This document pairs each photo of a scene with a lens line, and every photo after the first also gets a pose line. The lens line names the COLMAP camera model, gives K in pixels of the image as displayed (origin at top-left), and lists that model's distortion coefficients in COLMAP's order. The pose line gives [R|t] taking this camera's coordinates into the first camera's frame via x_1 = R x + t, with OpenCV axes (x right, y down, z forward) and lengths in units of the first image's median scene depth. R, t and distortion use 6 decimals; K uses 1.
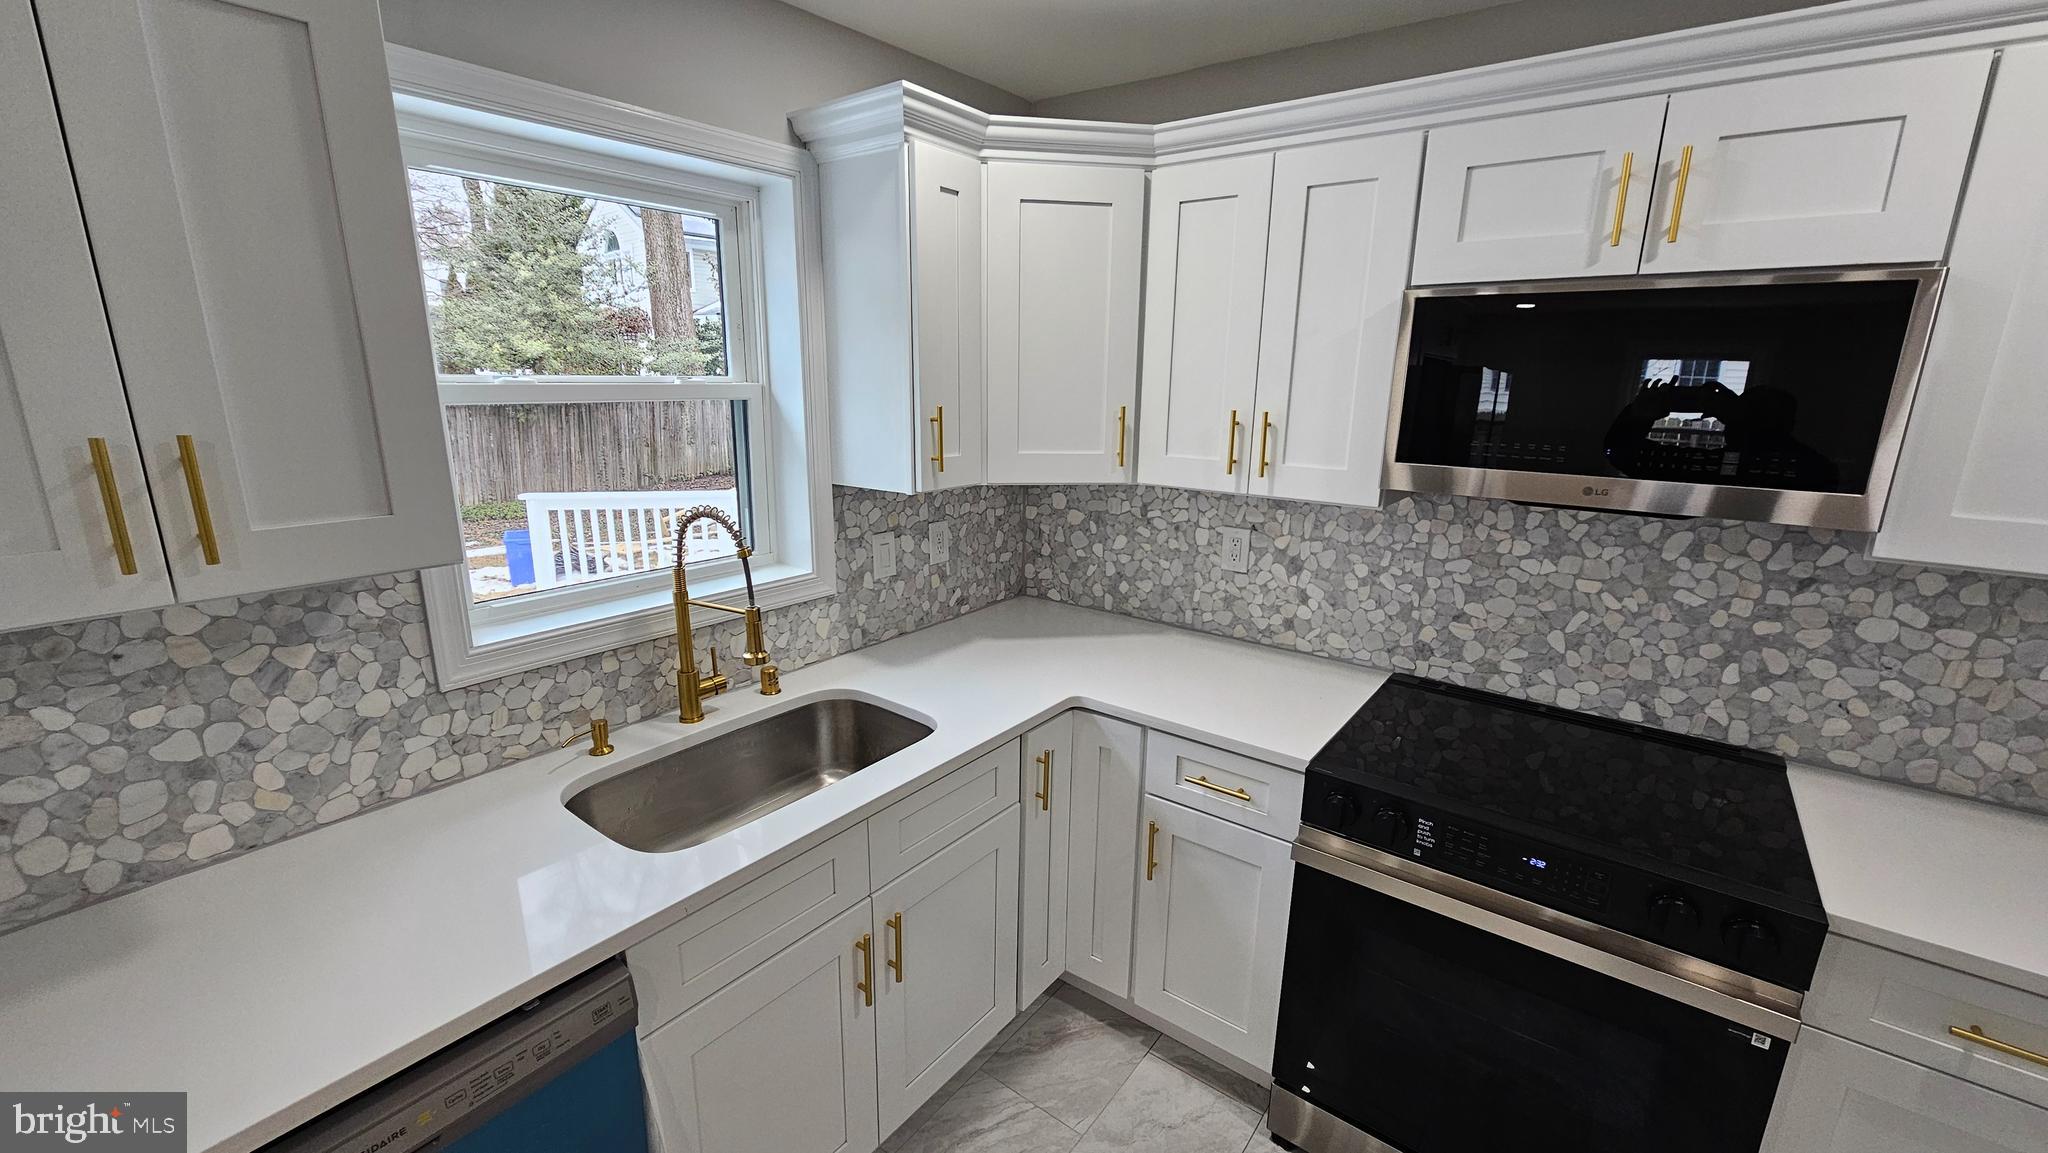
lens RADIAL K [[832.1, 0, 1029.5], [0, 832.1, 582.6], [0, 0, 1]] dist [-0.003029, 0.001245]
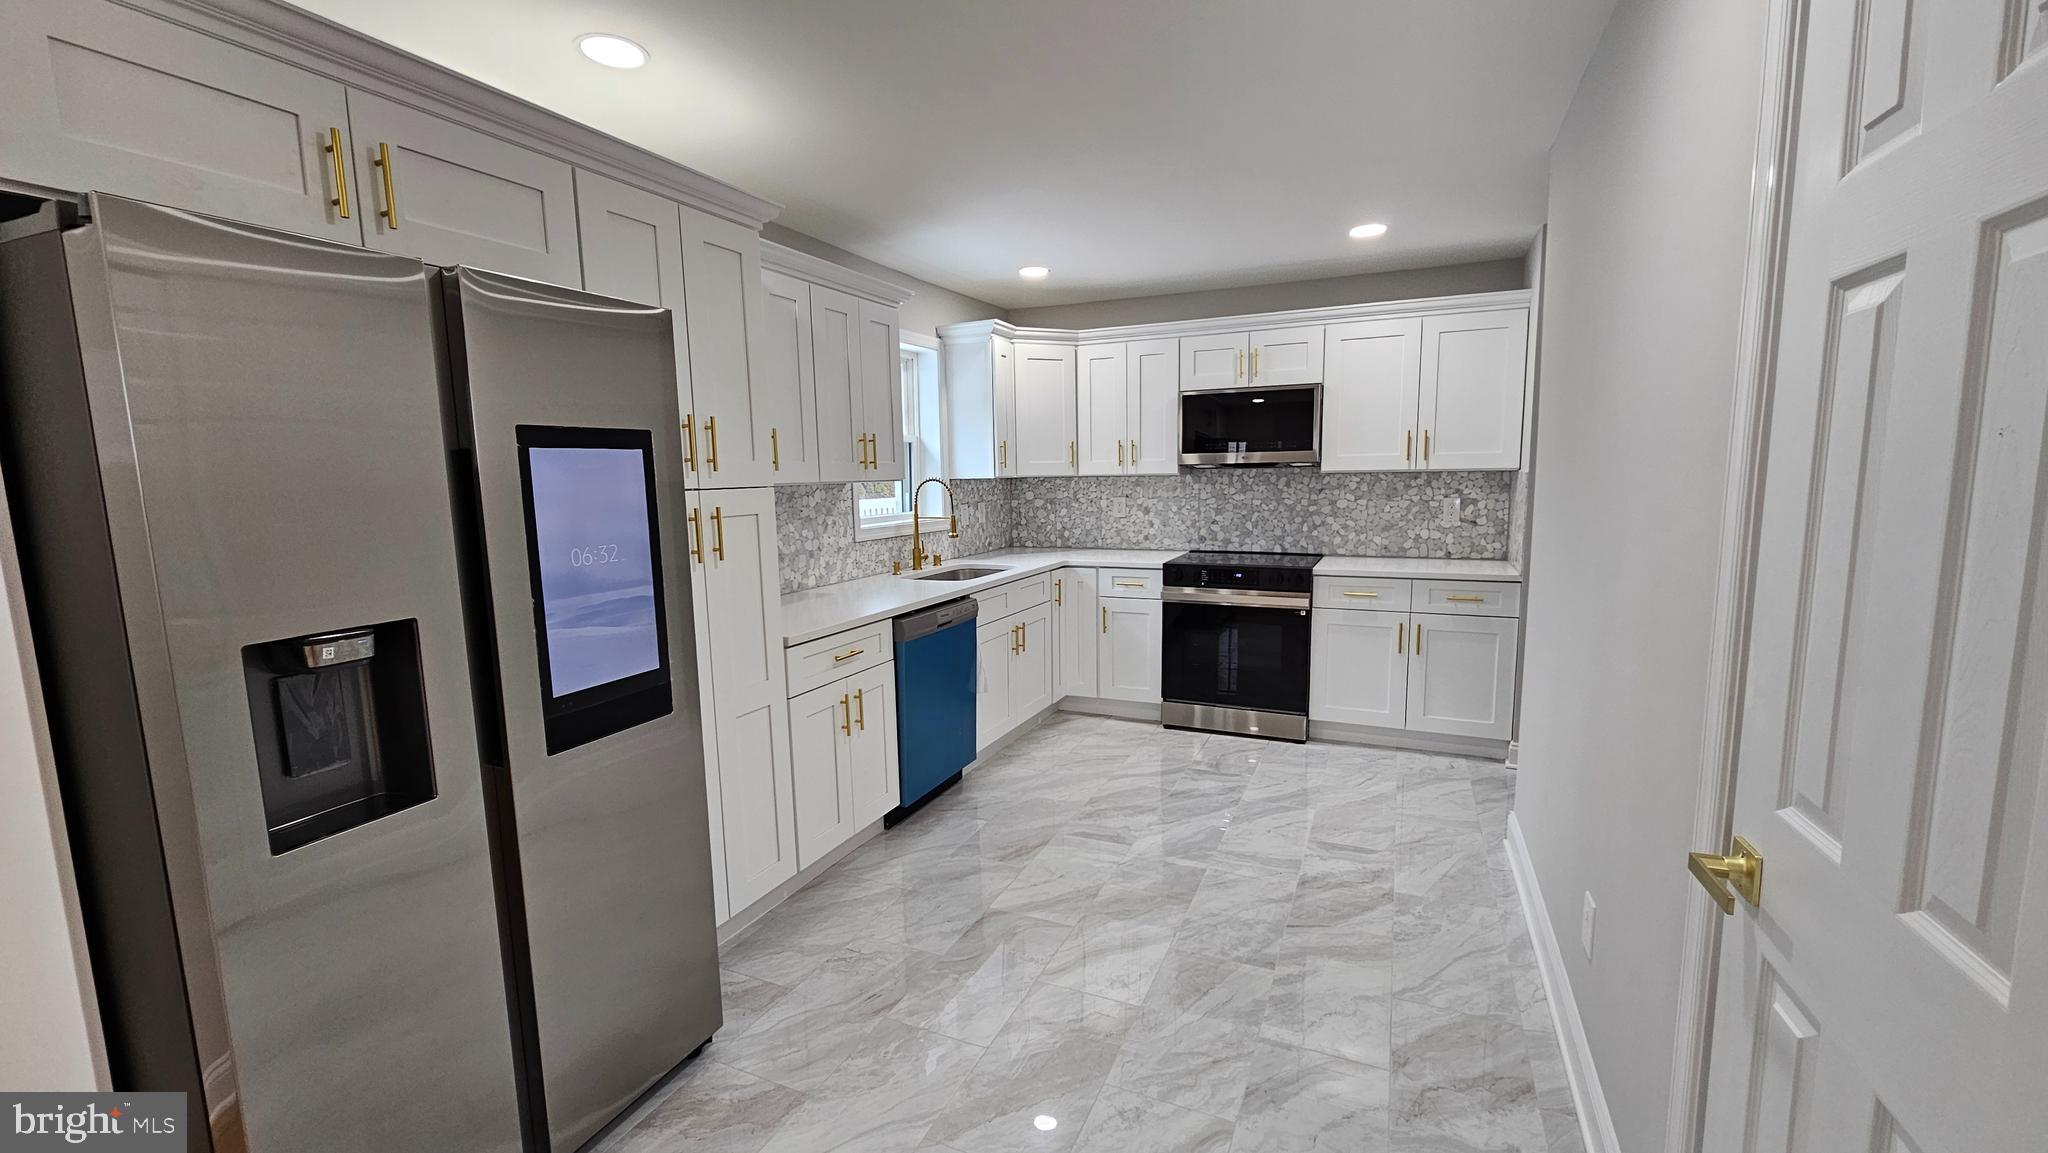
lens RADIAL K [[832.1, 0, 1041.8], [0, 832.1, 579.2], [0, 0, 1]] dist [-0.003029, 0.001245]
pose [[0.972265, -0.061029, 0.225781, -0.575934], [0.087493, 0.990171, -0.109120, 0.463458], [-0.216902, 0.125848, 0.968047, -1.326208]]
